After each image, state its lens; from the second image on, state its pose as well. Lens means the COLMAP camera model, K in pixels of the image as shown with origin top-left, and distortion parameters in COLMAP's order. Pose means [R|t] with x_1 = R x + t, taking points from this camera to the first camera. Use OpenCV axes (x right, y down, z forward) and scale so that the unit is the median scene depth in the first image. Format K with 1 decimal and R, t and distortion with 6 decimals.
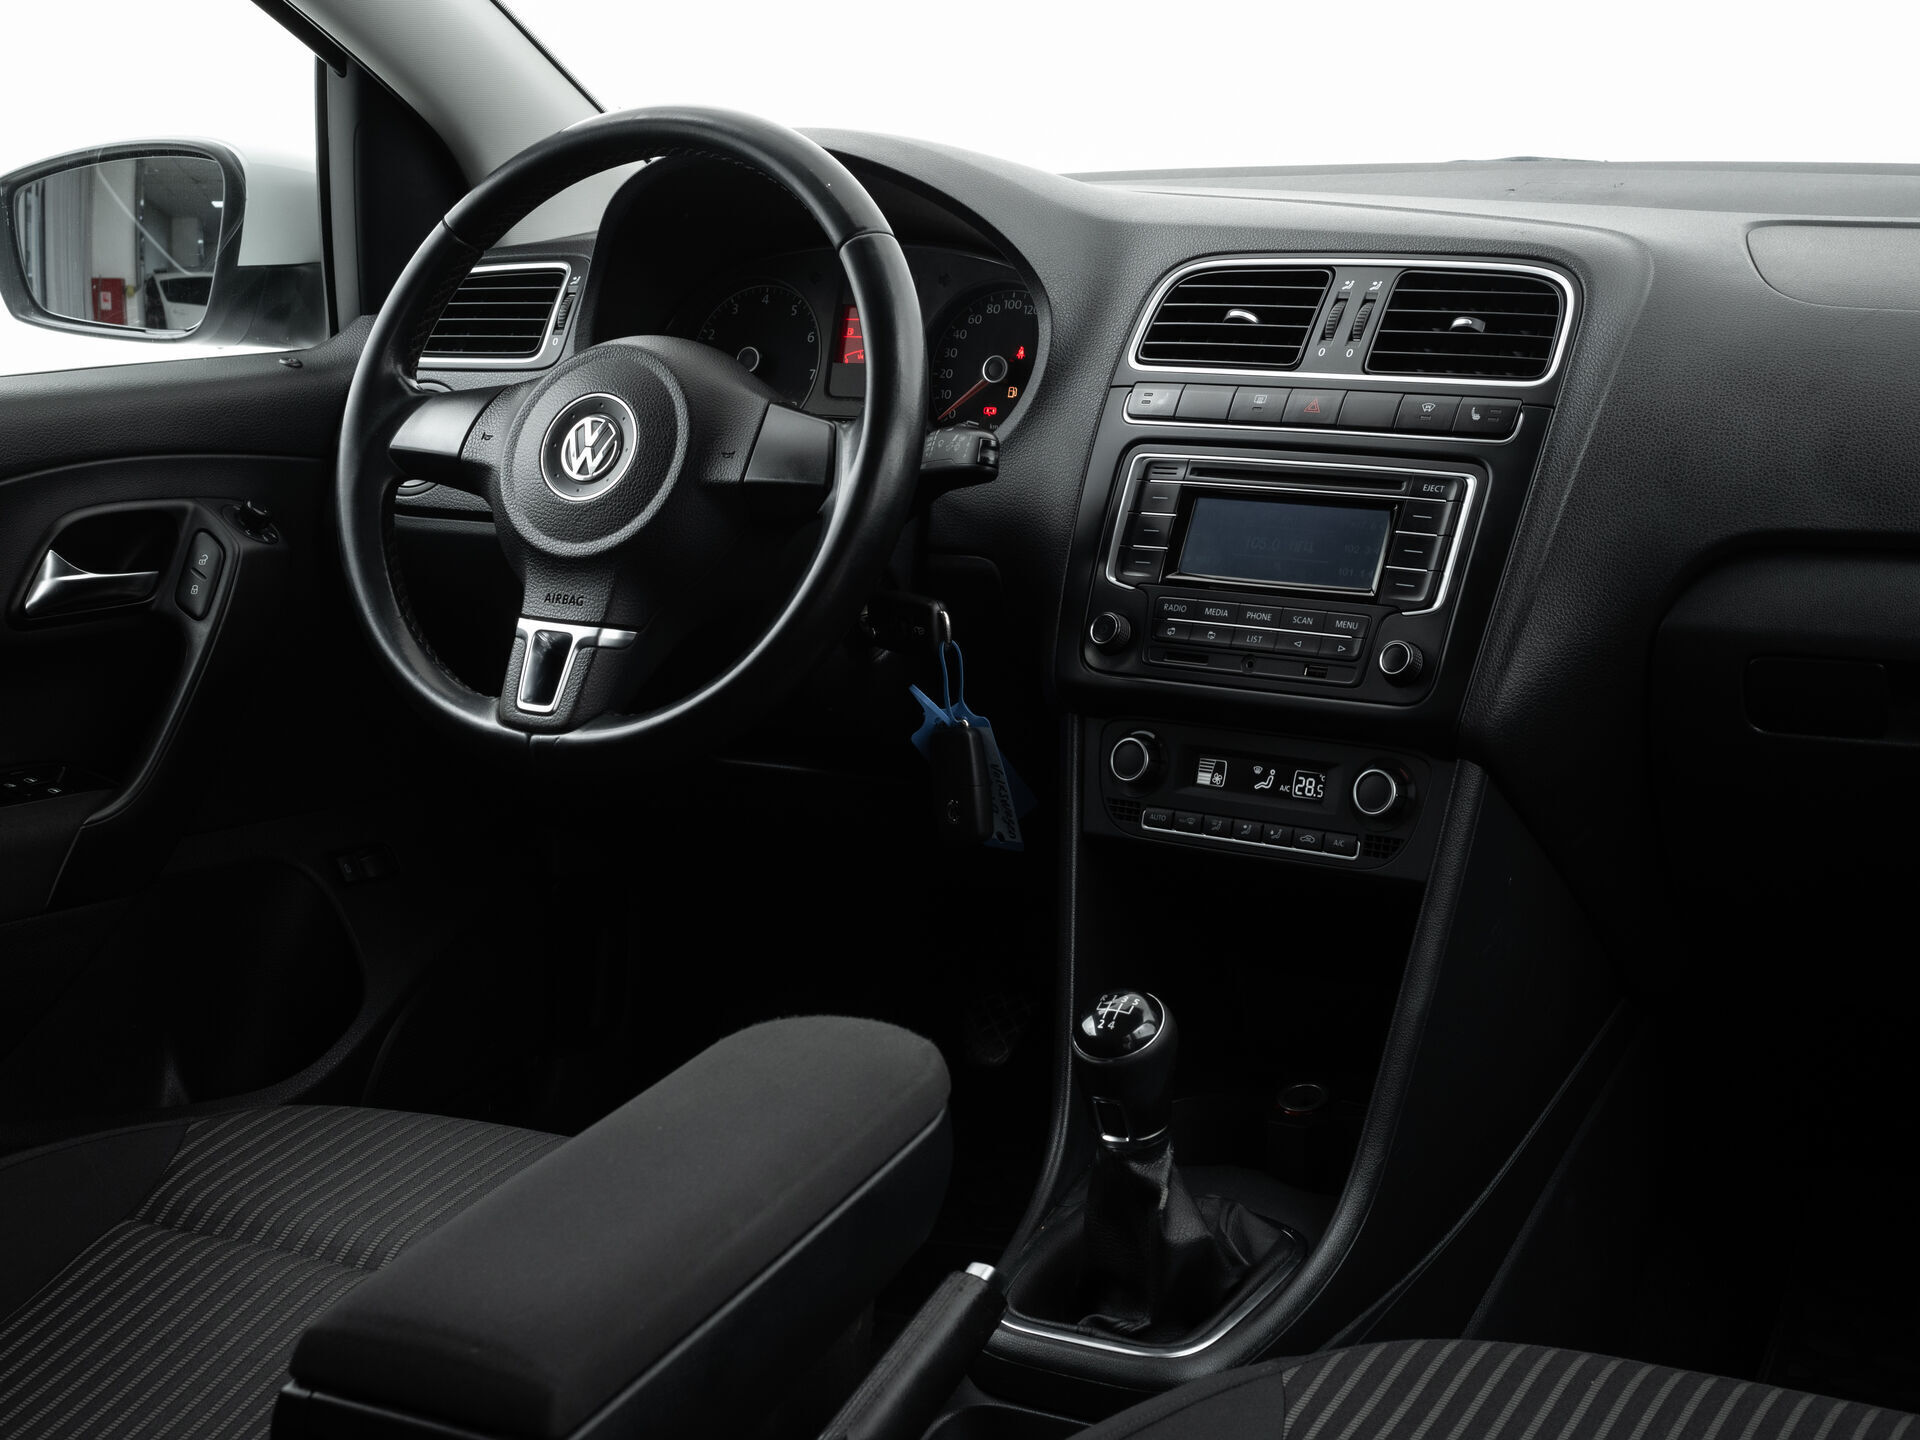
lens RADIAL K [[3127.7, 0, 960.0], [0, 3127.7, 720.0], [0, 0, 1]] dist [-0.003923, -0.030856]
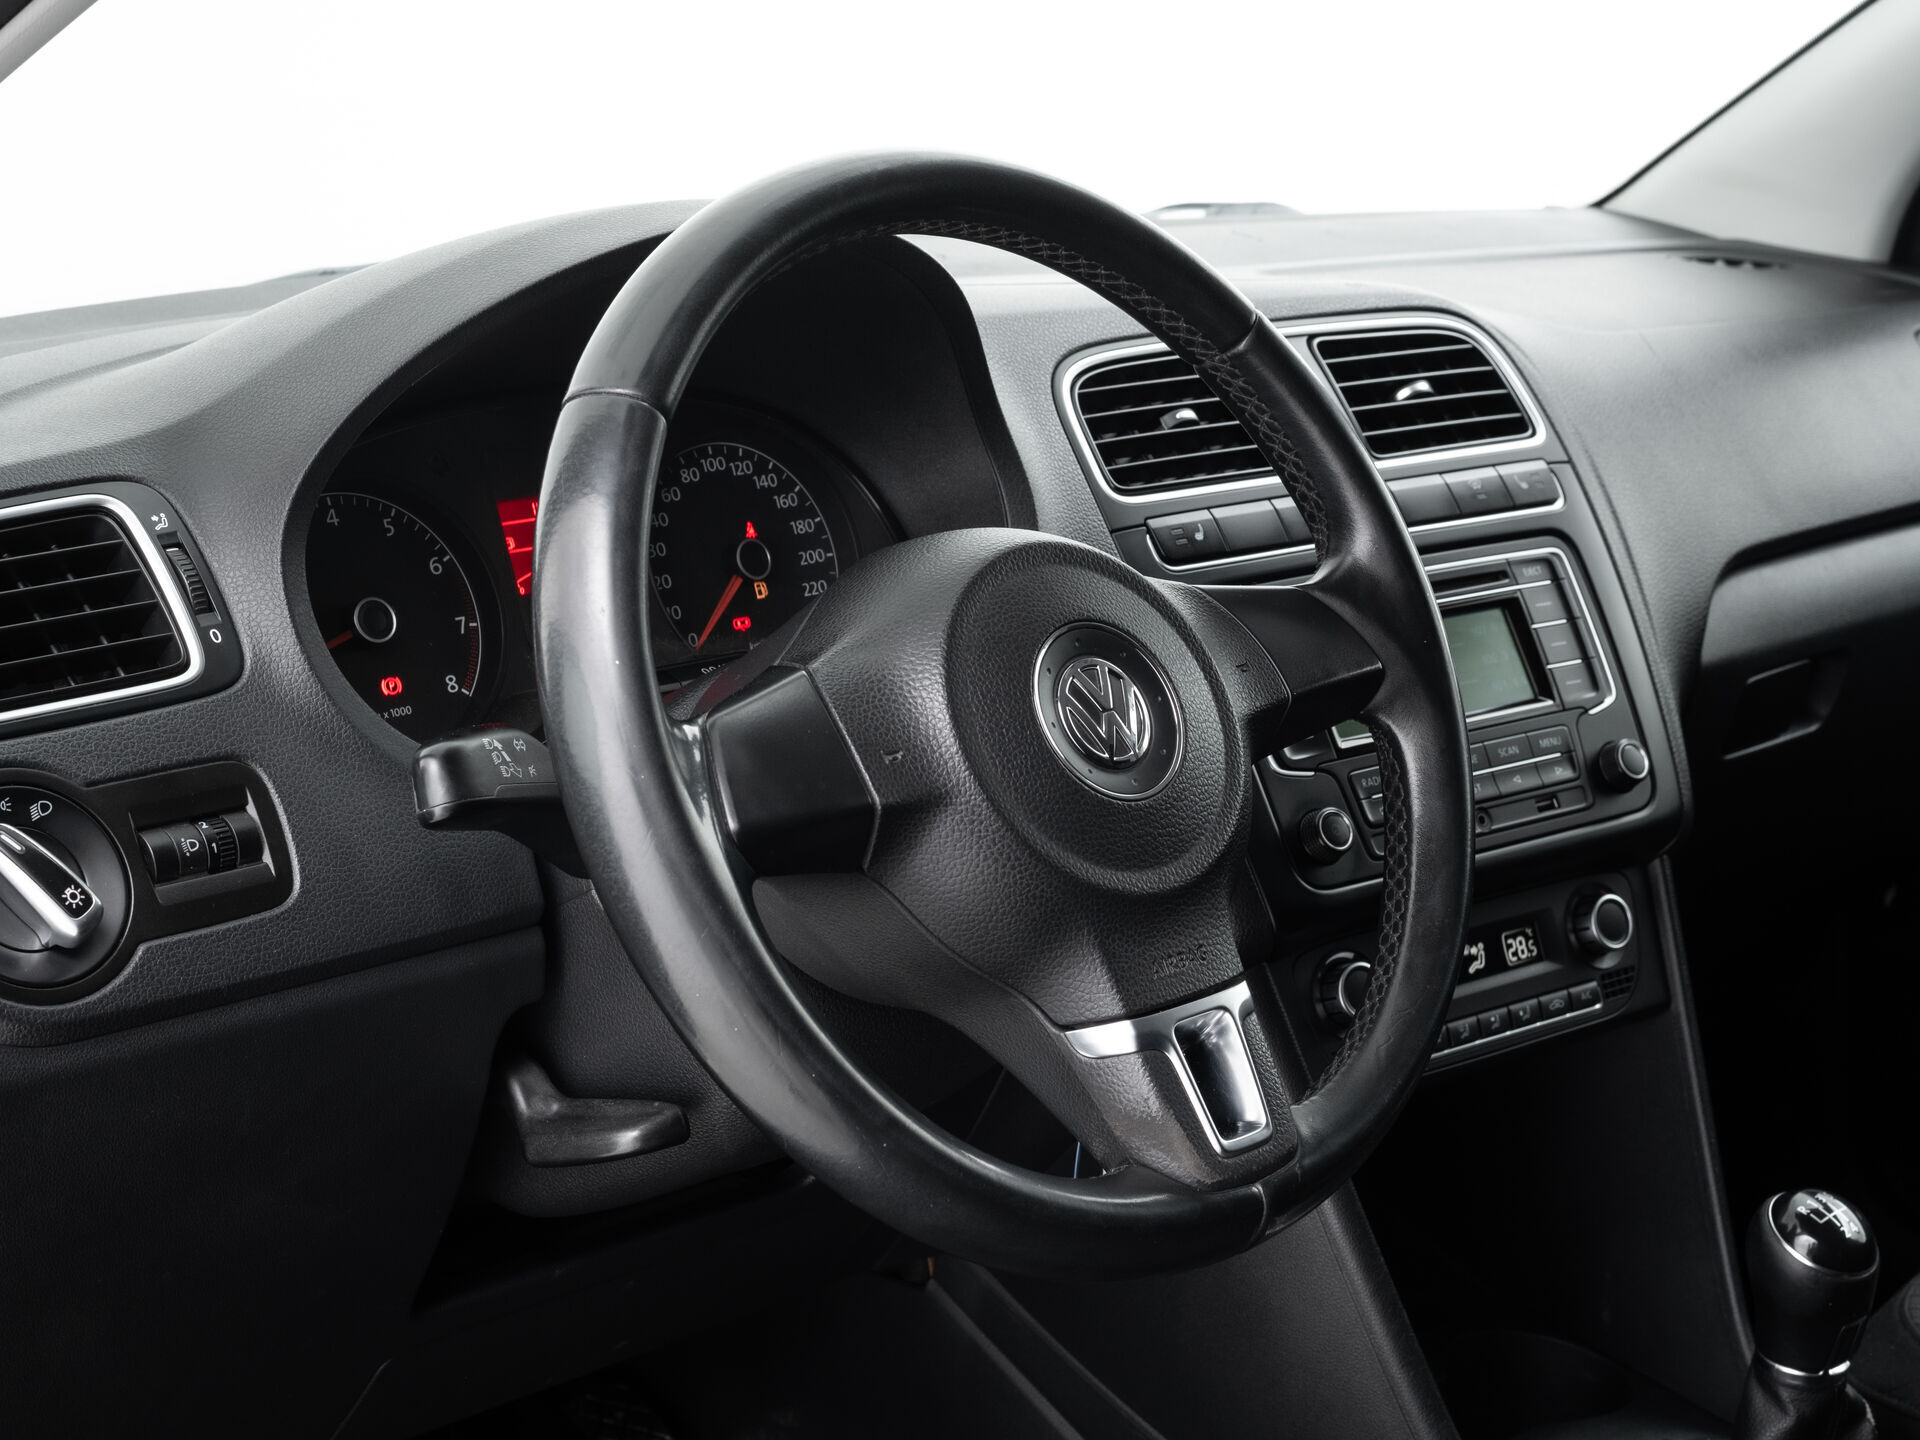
lens RADIAL K [[3127.7, 0, 960.0], [0, 3127.7, 720.0], [0, 0, 1]] dist [-0.003923, -0.030856]
pose [[0.280323, -0.170233, 0.944690, -0.686176], [0.234979, 0.966376, 0.104414, -0.154722], [-0.930701, 0.192713, 0.310898, 0.847876]]
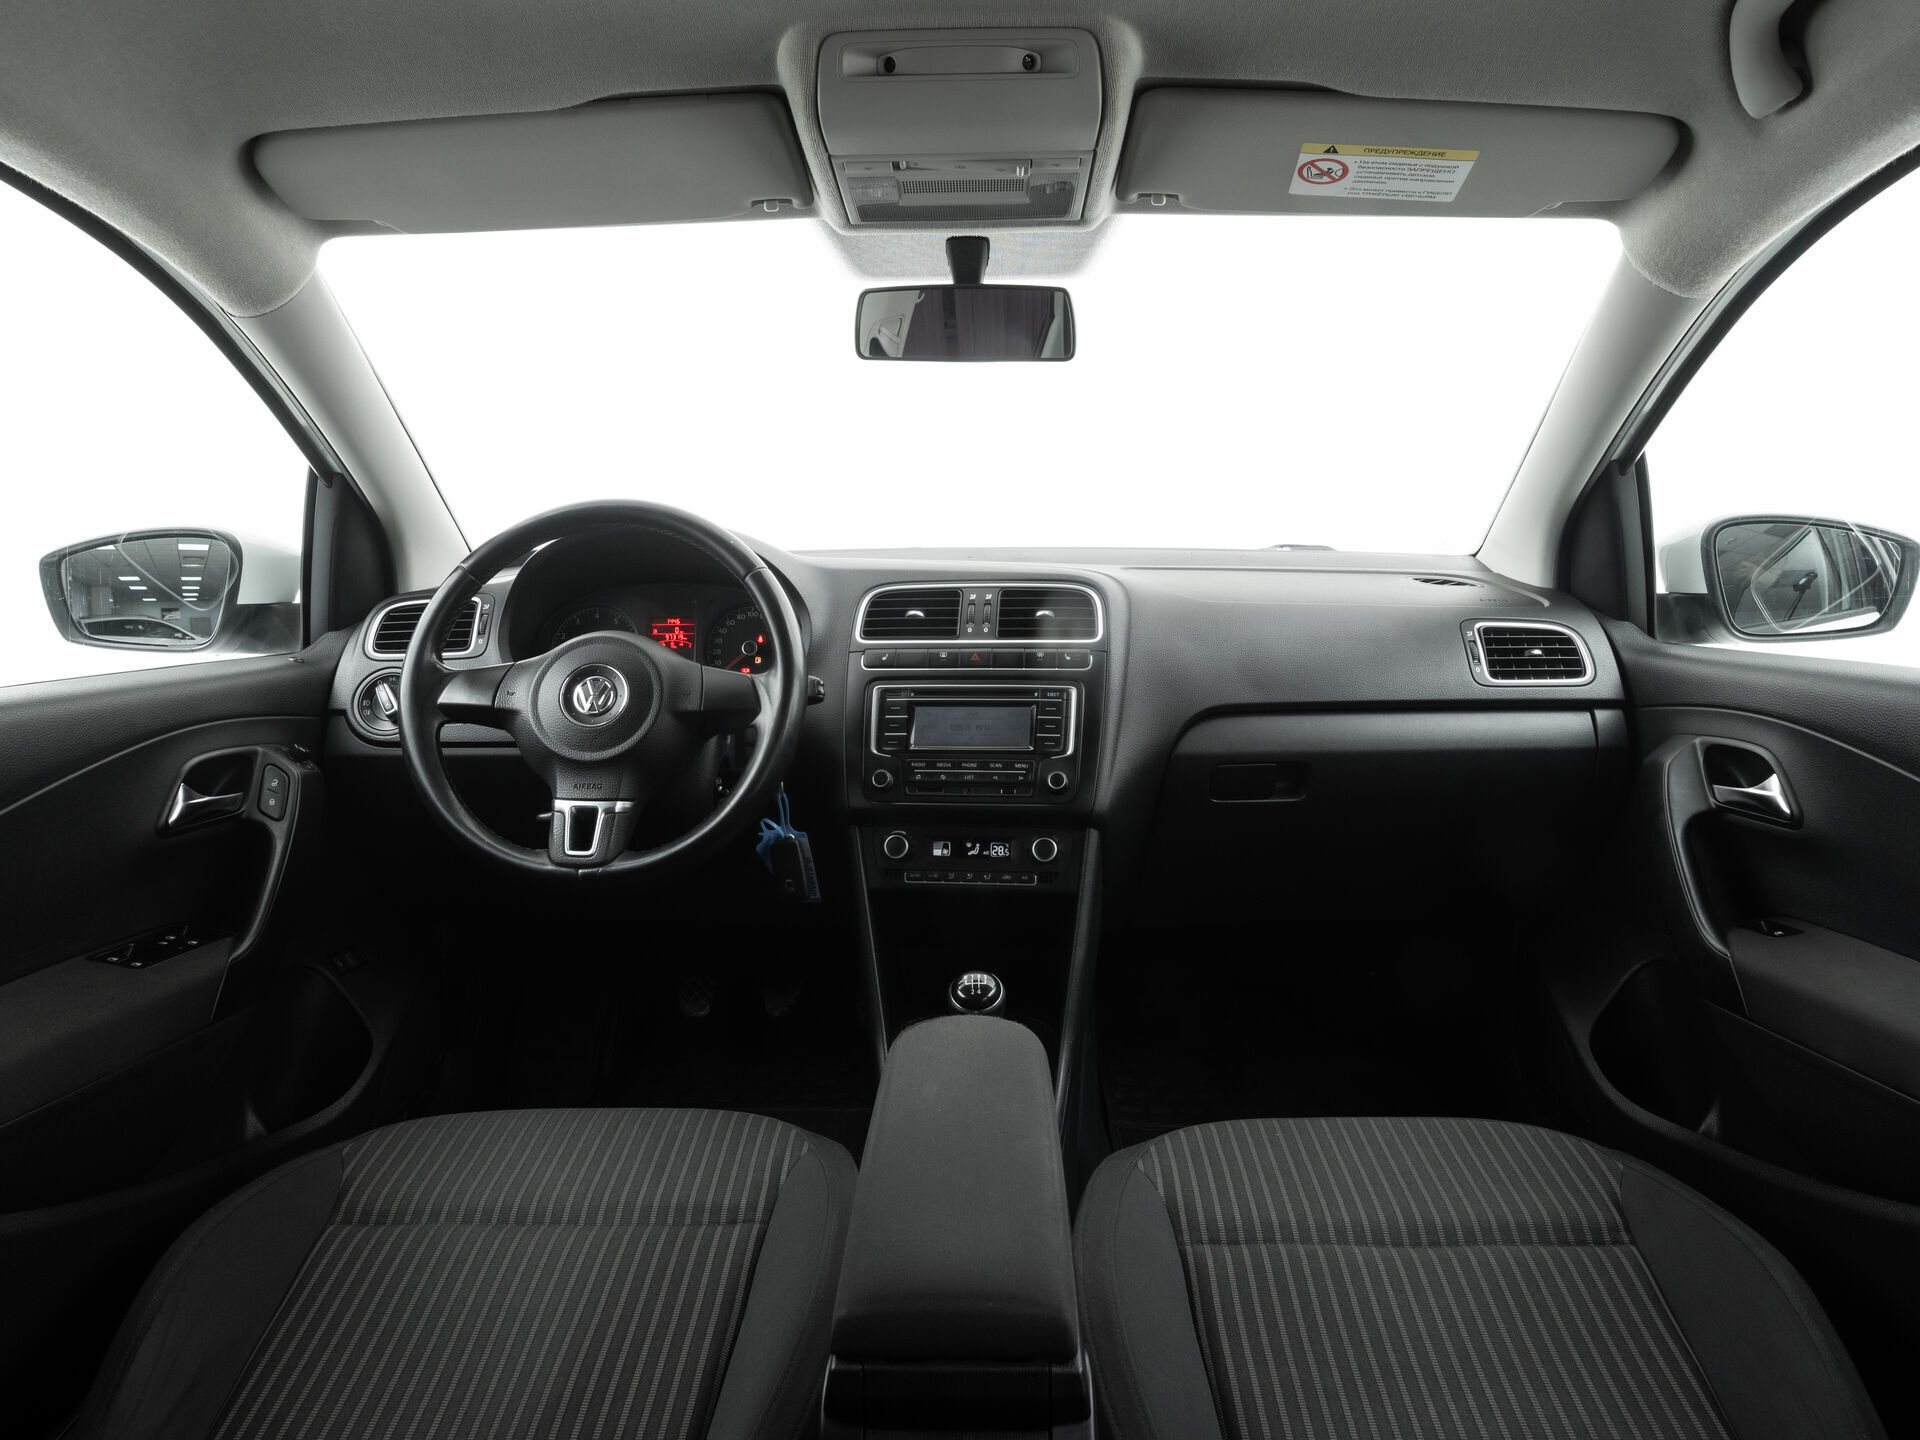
lens RADIAL K [[1256.4, 0, 960.0], [0, 1256.4, 720.0], [0, 0, 1]] dist [-0.027343, -0.002371]
pose [[0.870197, -0.056564, 0.489447, -0.280574], [0.091771, 0.994612, -0.048217, -0.023513], [-0.484083, 0.086875, 0.870699, 0.318224]]
